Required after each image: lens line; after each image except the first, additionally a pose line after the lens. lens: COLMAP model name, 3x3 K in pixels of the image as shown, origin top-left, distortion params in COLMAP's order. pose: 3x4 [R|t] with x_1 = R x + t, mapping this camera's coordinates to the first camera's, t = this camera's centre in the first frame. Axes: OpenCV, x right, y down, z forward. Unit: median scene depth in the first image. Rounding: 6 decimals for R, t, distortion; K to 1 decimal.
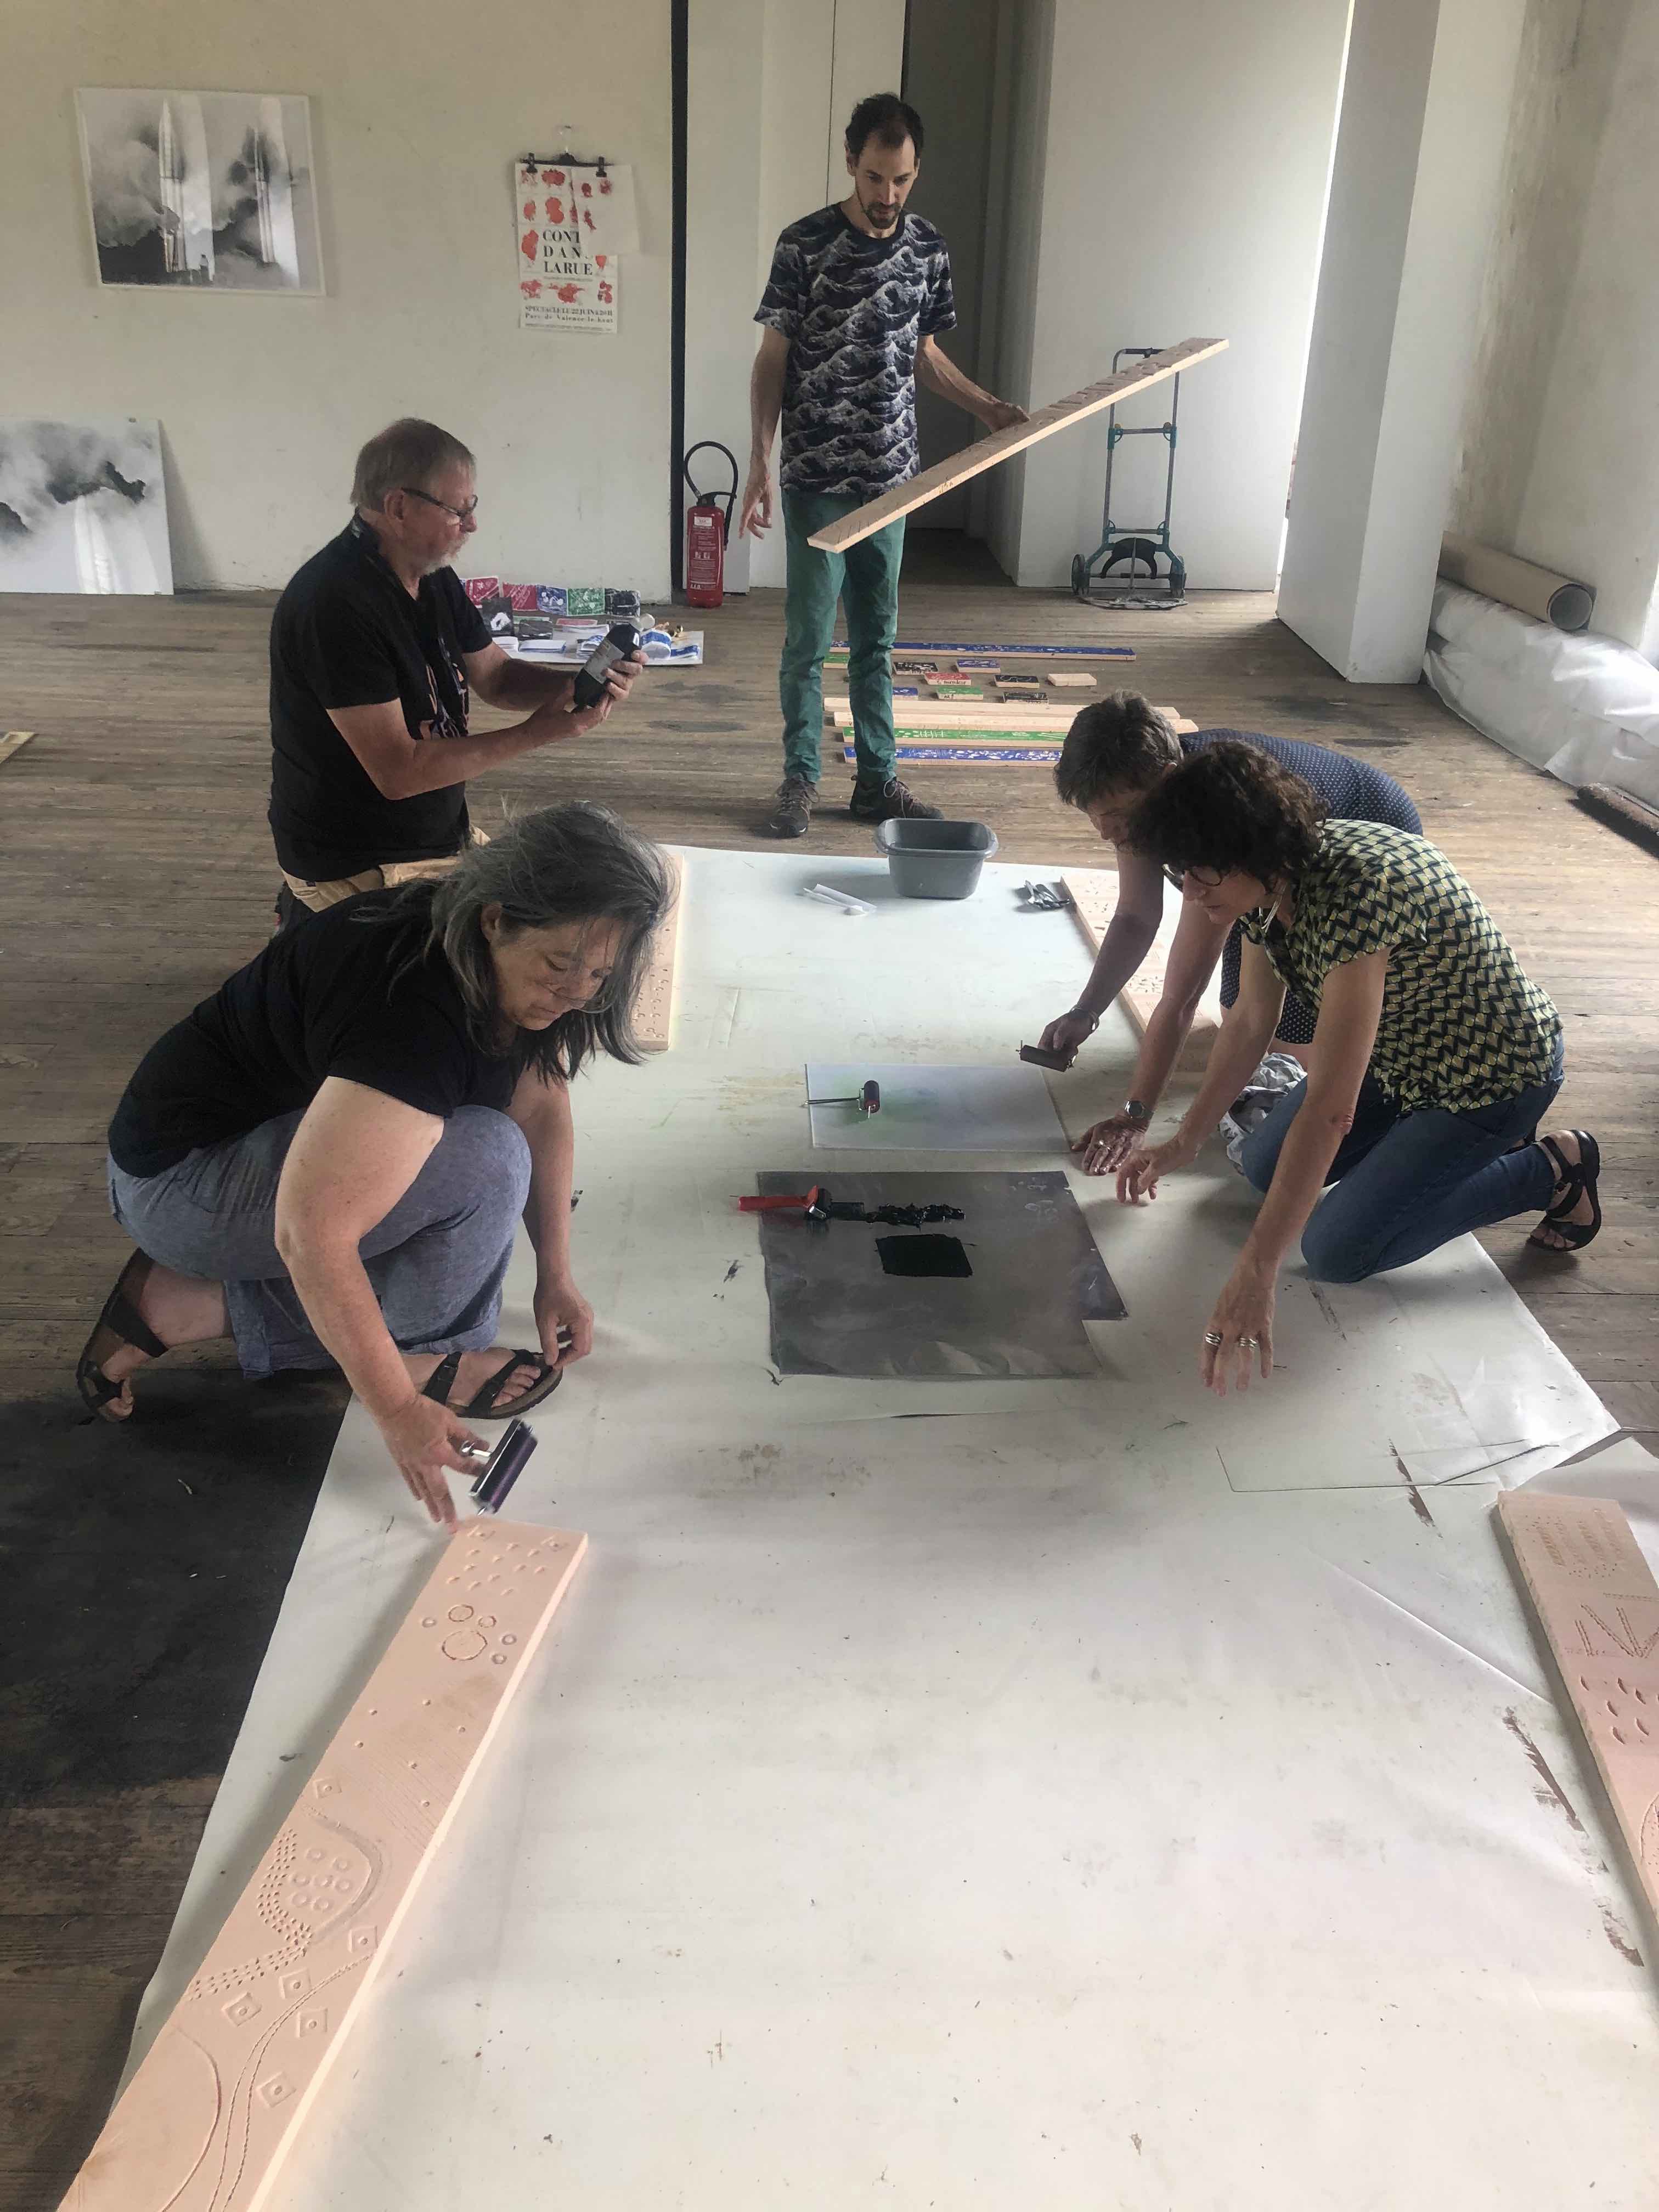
lens RADIAL K [[1812.7, 0, 831.2], [0, 1812.7, 1102.6], [0, 0, 1]] dist [0.006843, 0.009232]
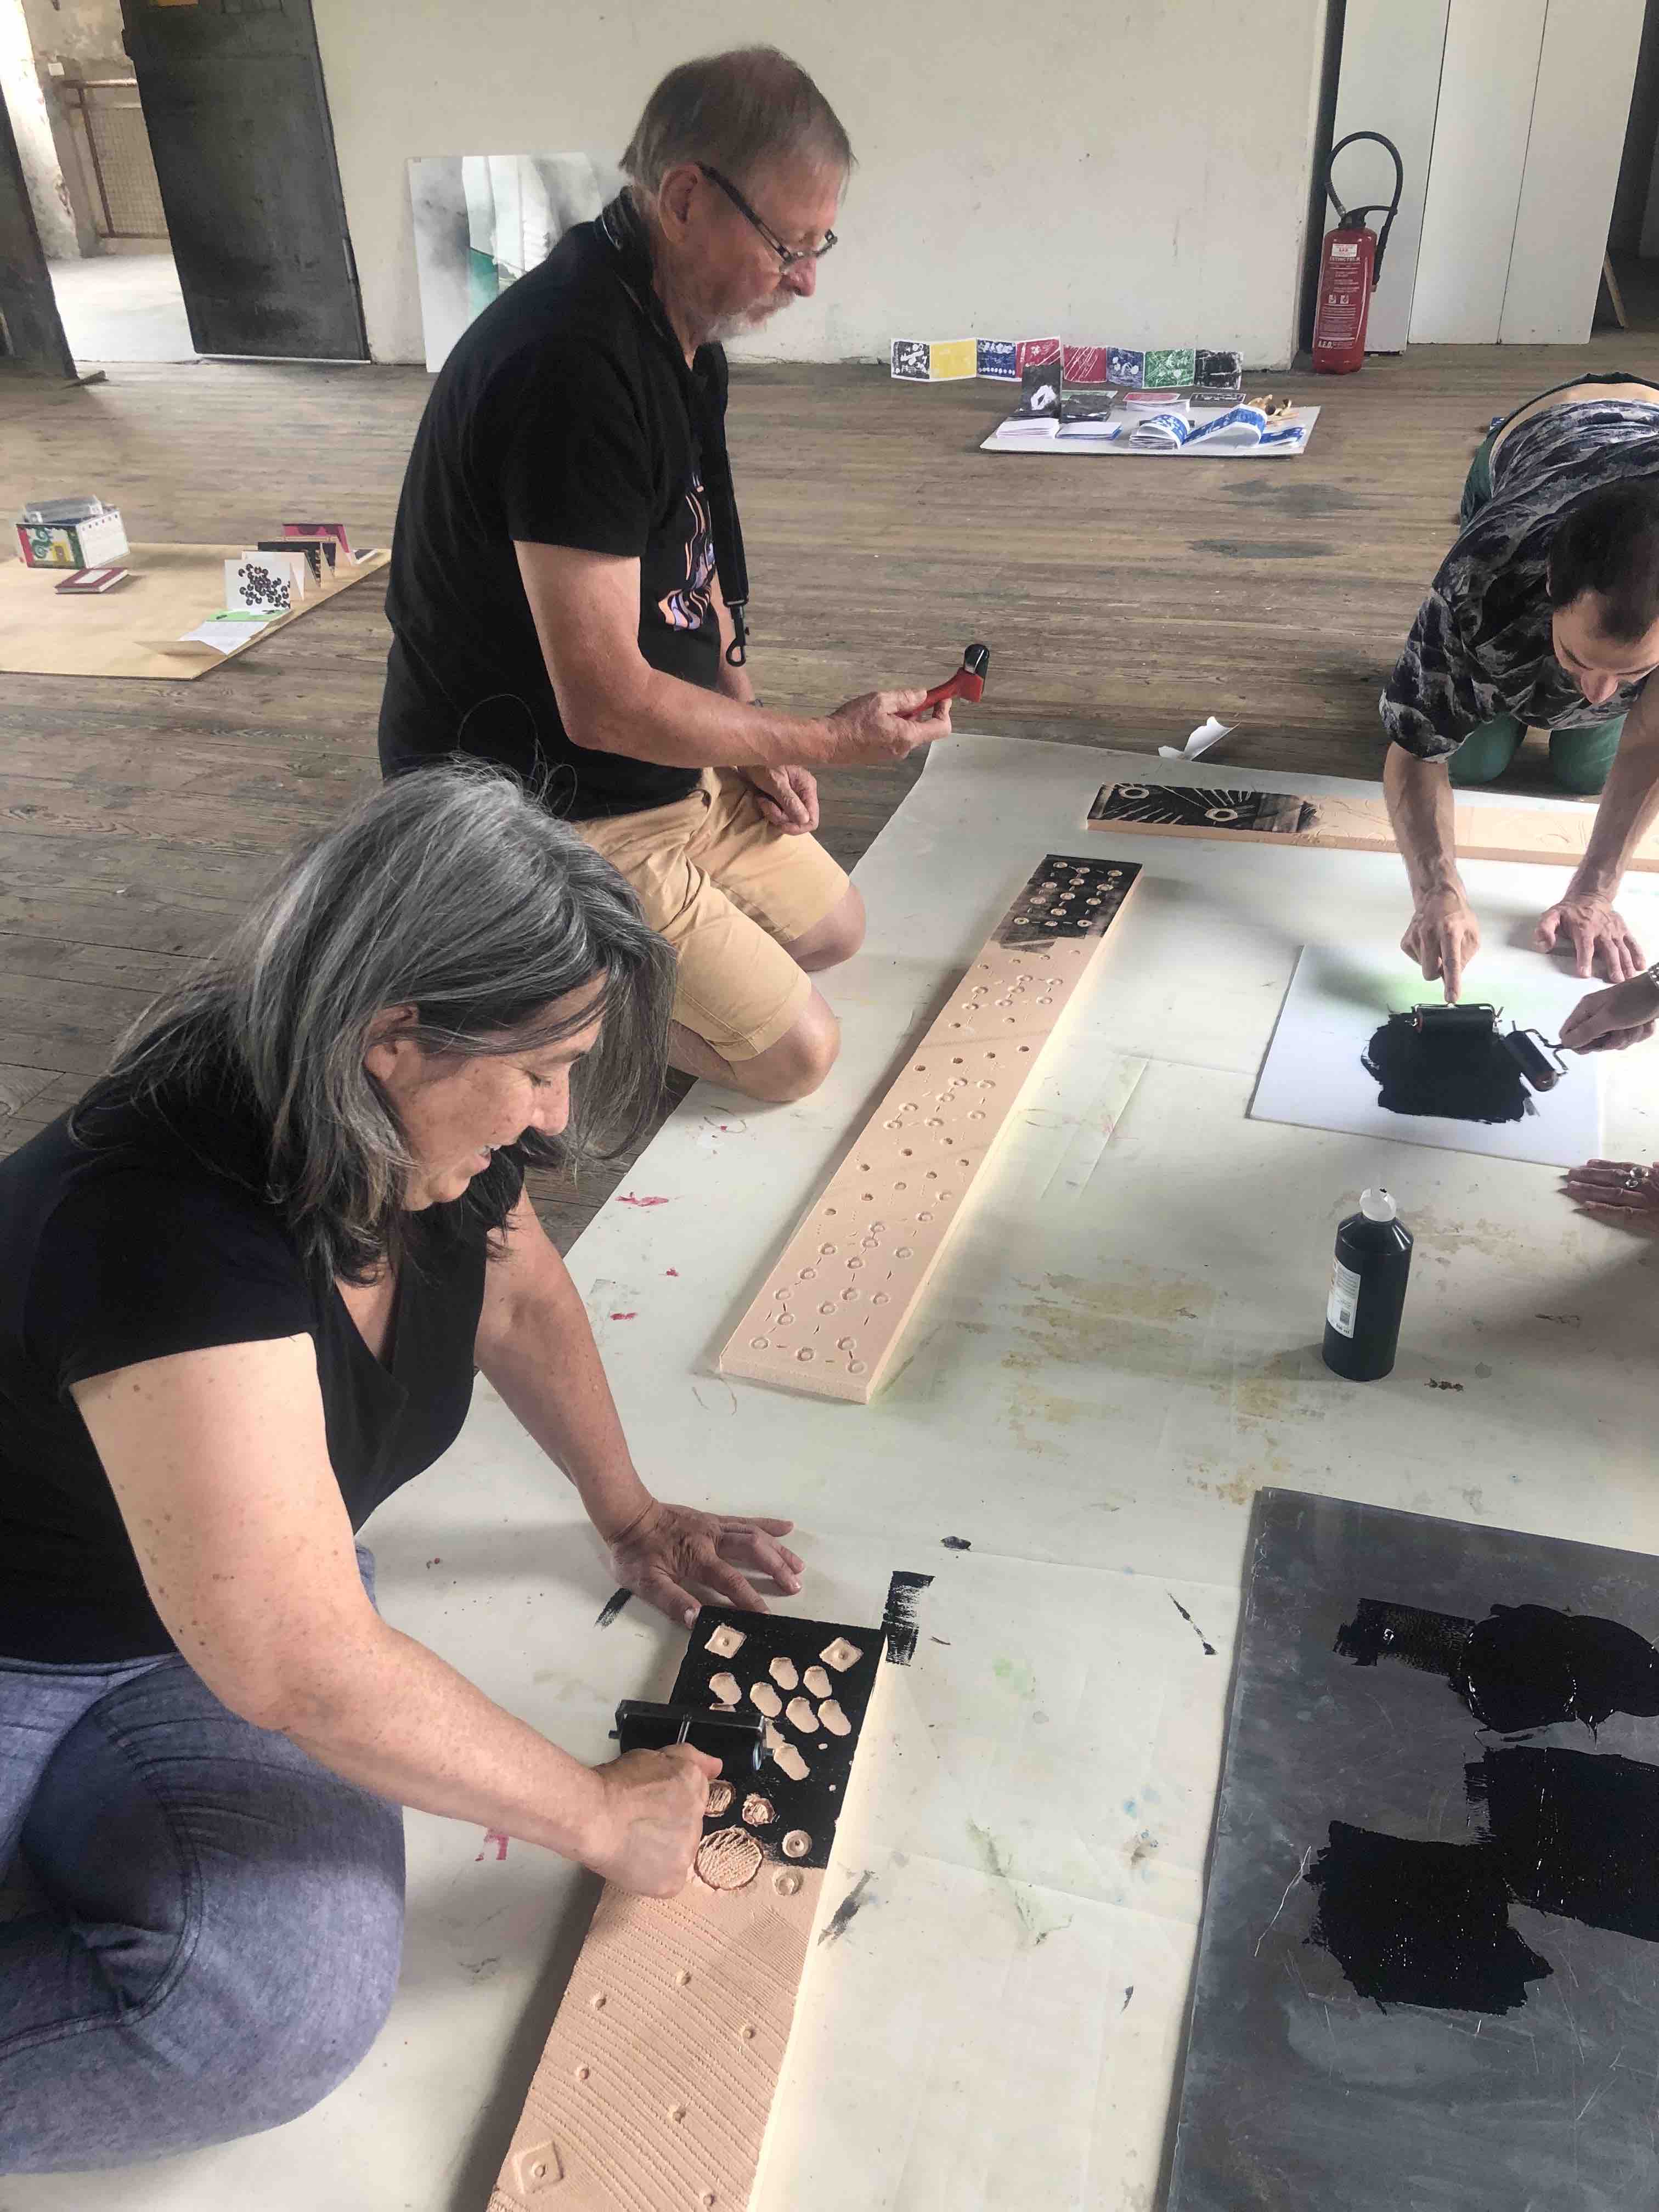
lens RADIAL K [[1812.7, 0, 828.9], [0, 1812.7, 1112.5], [0, 0, 1]] dist [0.006843, 0.009232]
pose [[0.933134, 0.117892, -0.339650, 0.027933], [-0.078719, 0.988782, 0.126935, -0.060617], [0.350805, -0.091711, 0.931947, 0.240552]]
